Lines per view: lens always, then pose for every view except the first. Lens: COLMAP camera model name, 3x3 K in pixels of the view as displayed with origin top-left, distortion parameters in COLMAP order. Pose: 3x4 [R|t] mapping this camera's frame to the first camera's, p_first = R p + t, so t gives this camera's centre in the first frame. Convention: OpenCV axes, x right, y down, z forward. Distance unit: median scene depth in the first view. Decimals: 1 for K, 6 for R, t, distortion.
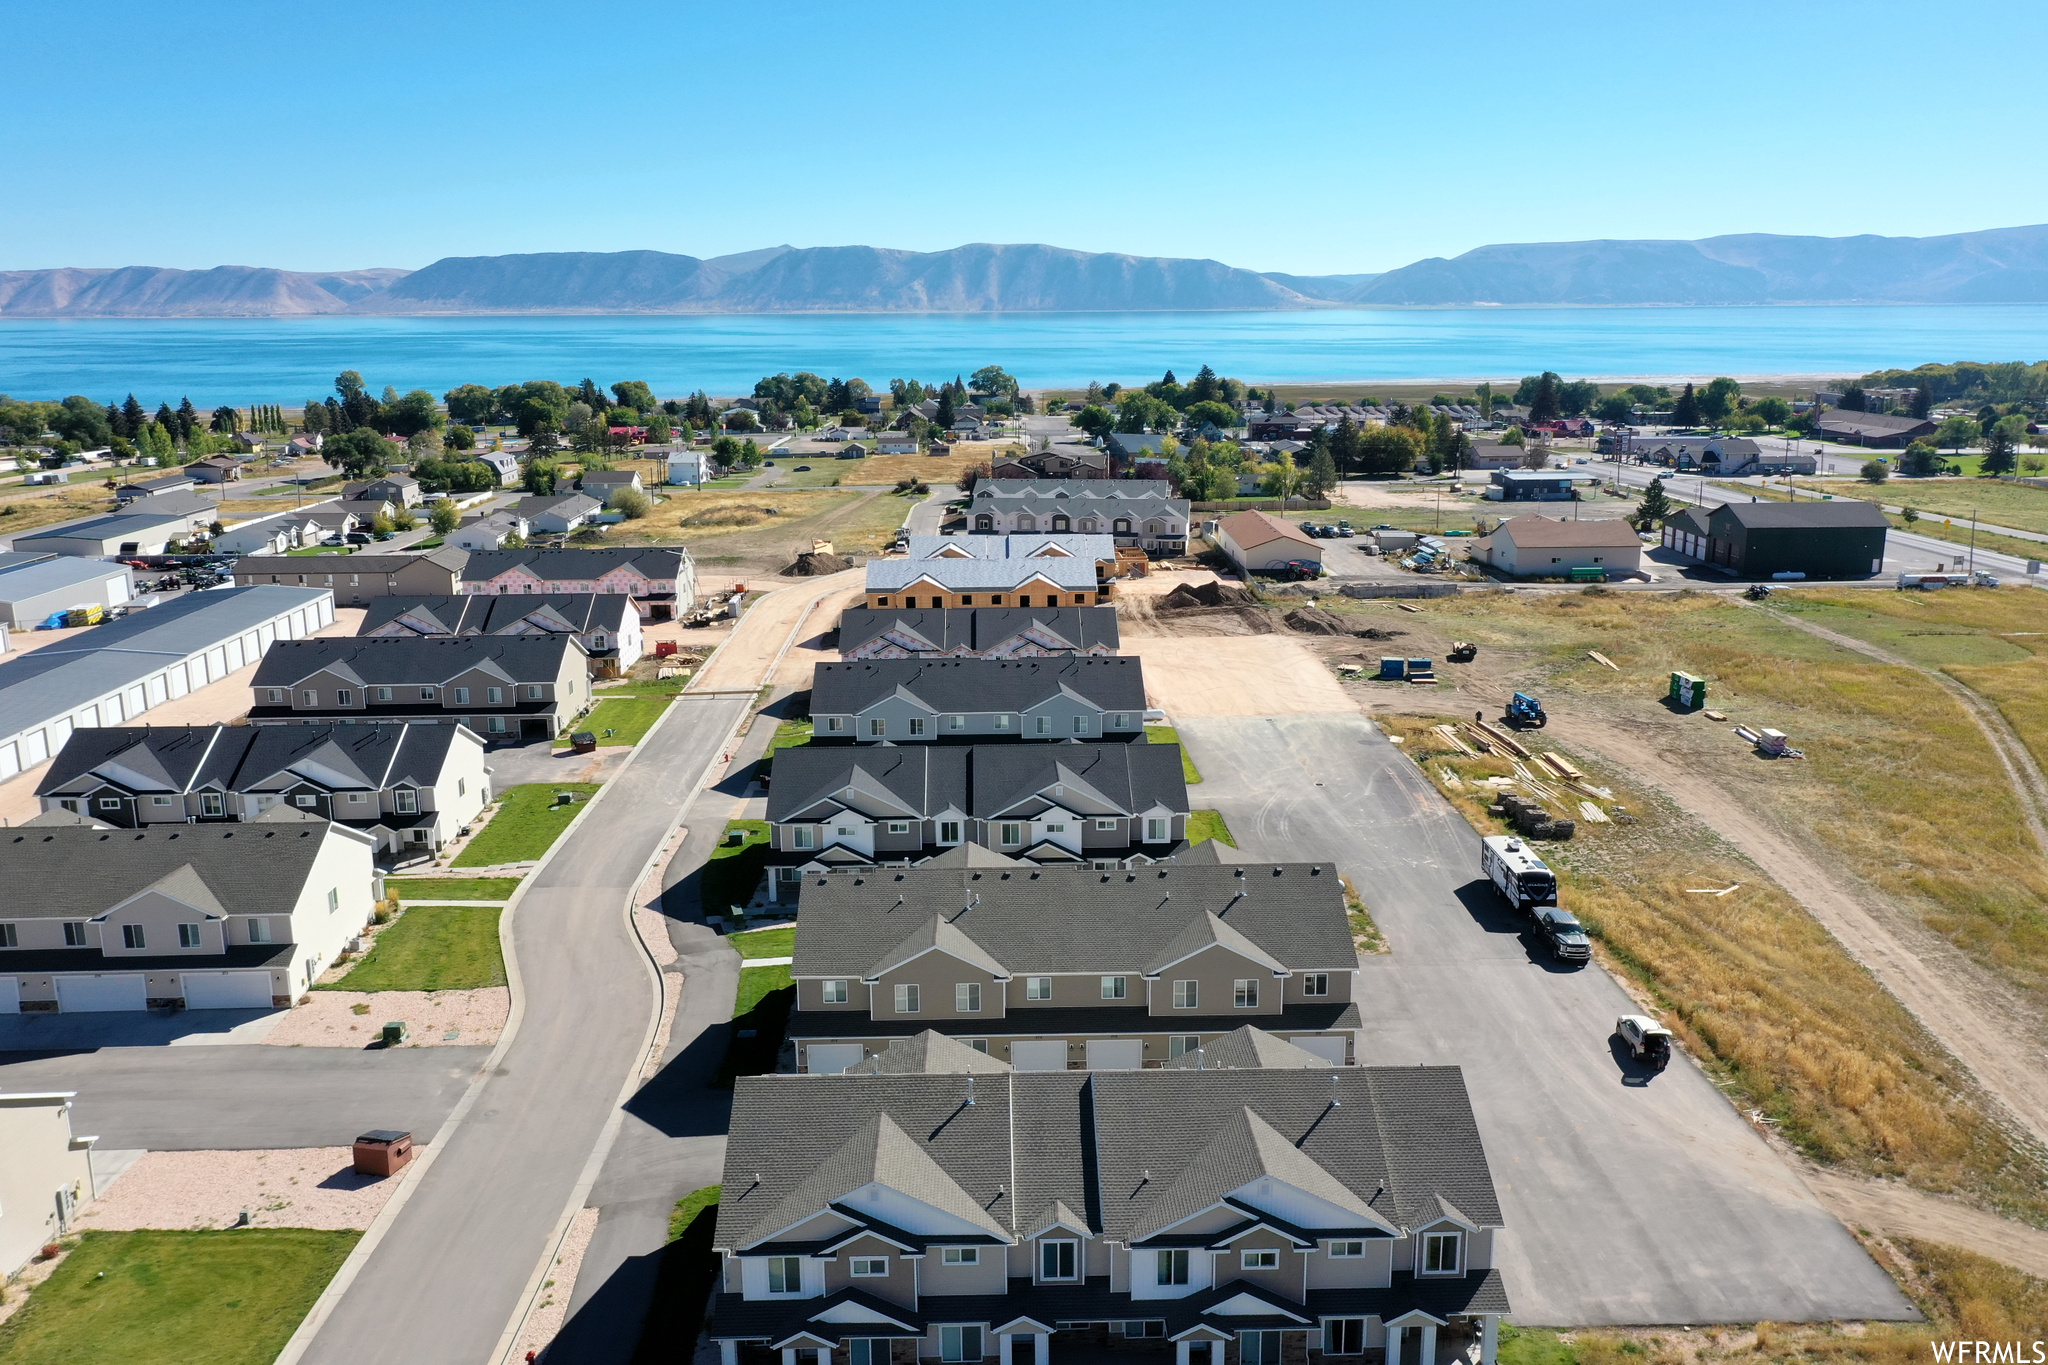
lens RADIAL K [[1618.2, 0, 1024.0], [0, 1618.2, 682.5], [0, 0, 1]] dist [0.006533, 0.009551]
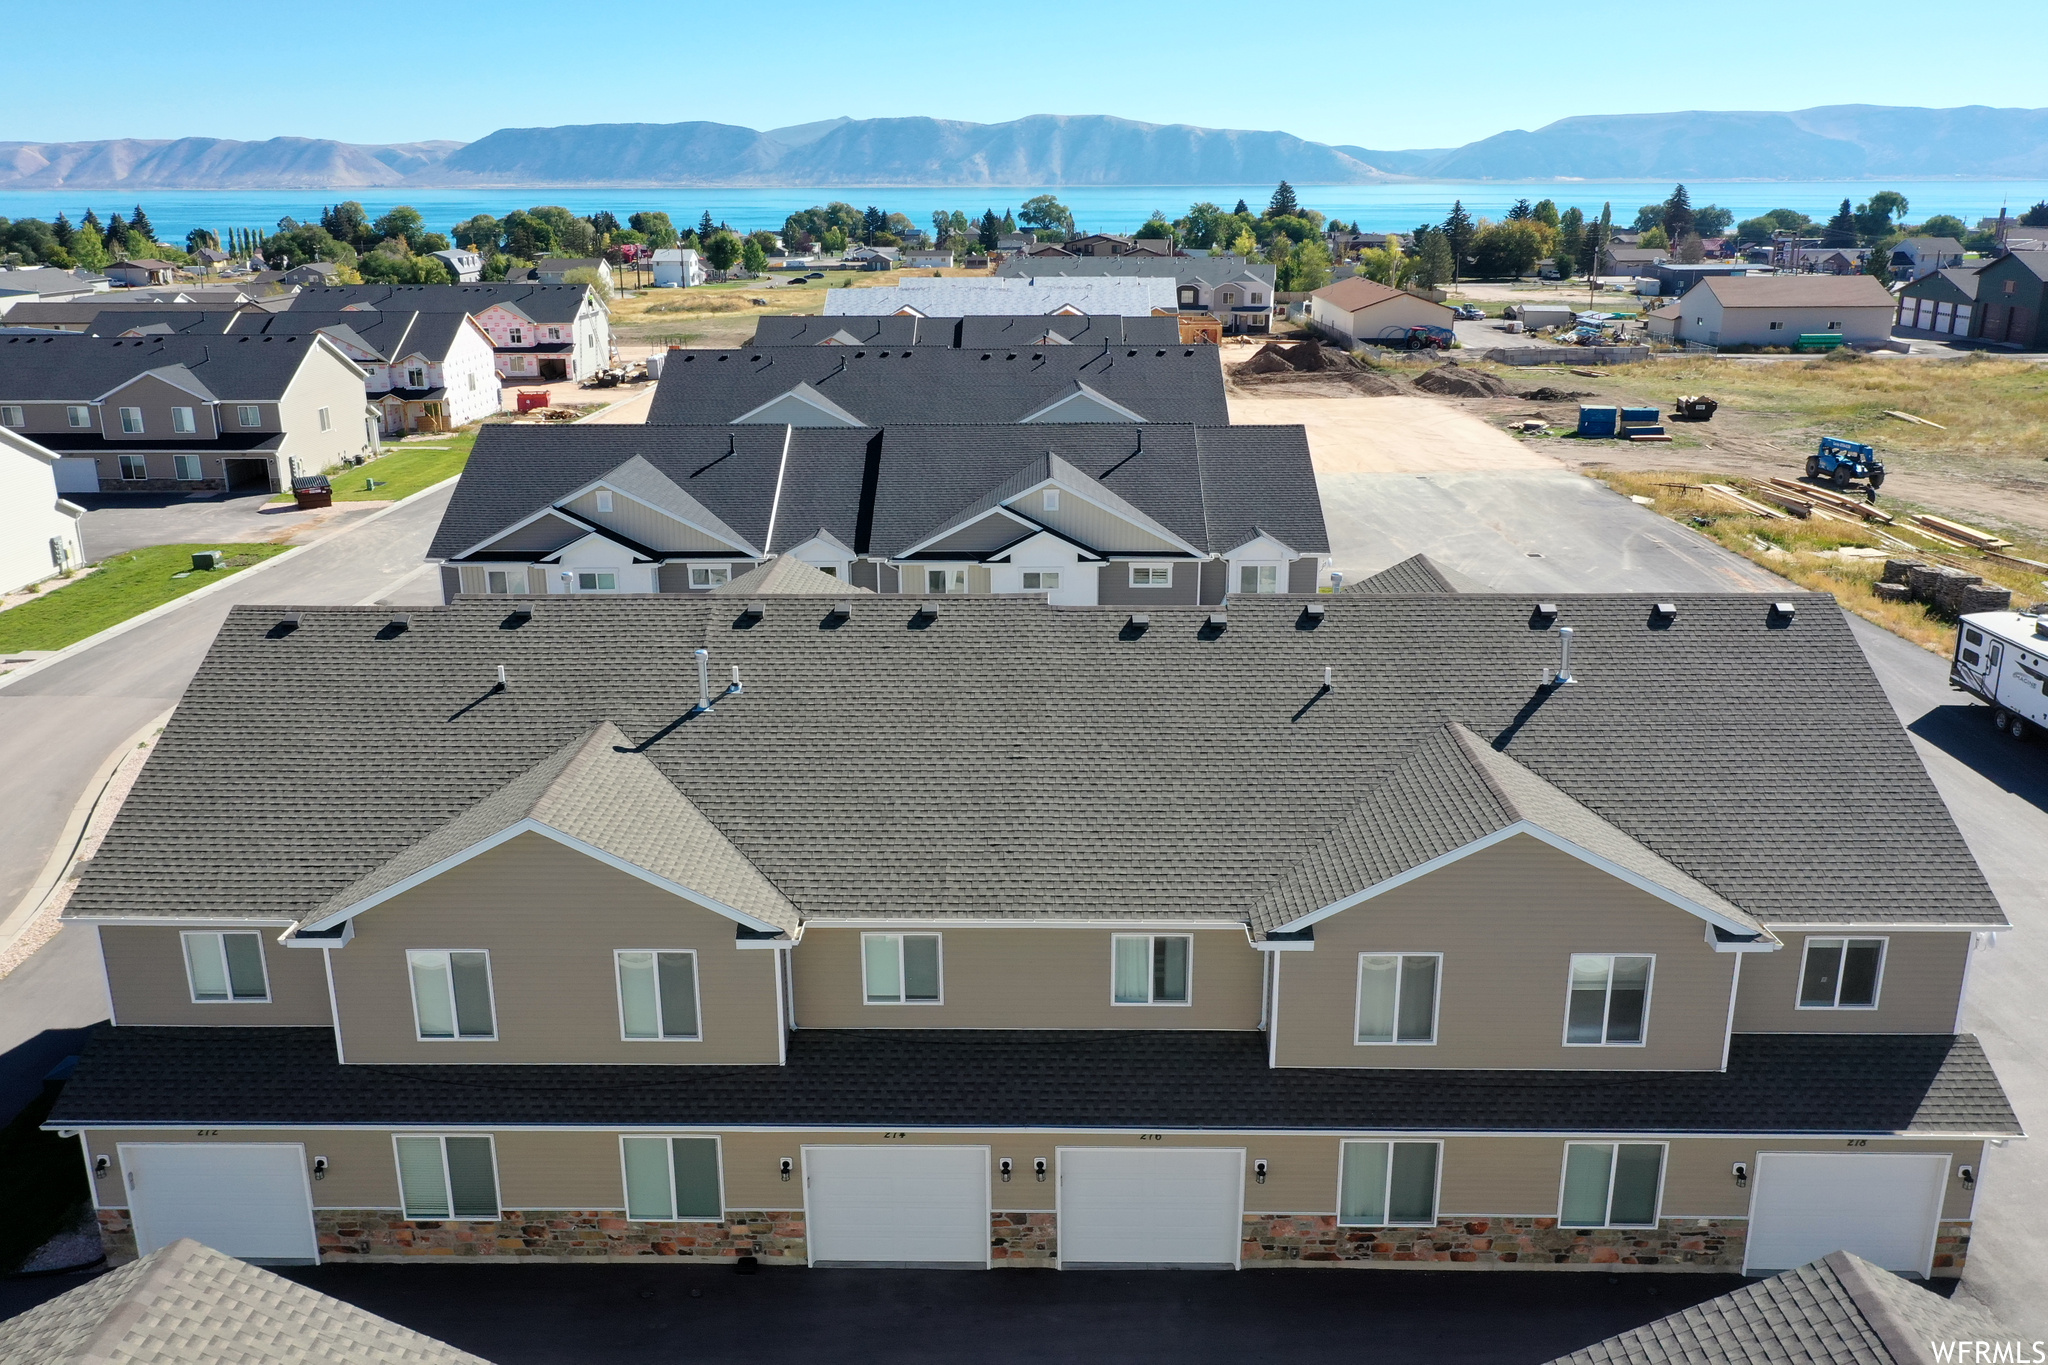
lens RADIAL K [[1618.2, 0, 1024.0], [0, 1618.2, 682.5], [0, 0, 1]] dist [0.006533, 0.009551]
pose [[0.999277, 0.013524, -0.035520, 0.014214], [-0.011008, 0.997481, 0.070079, 0.039361], [0.036378, -0.069638, 0.996909, 0.241407]]
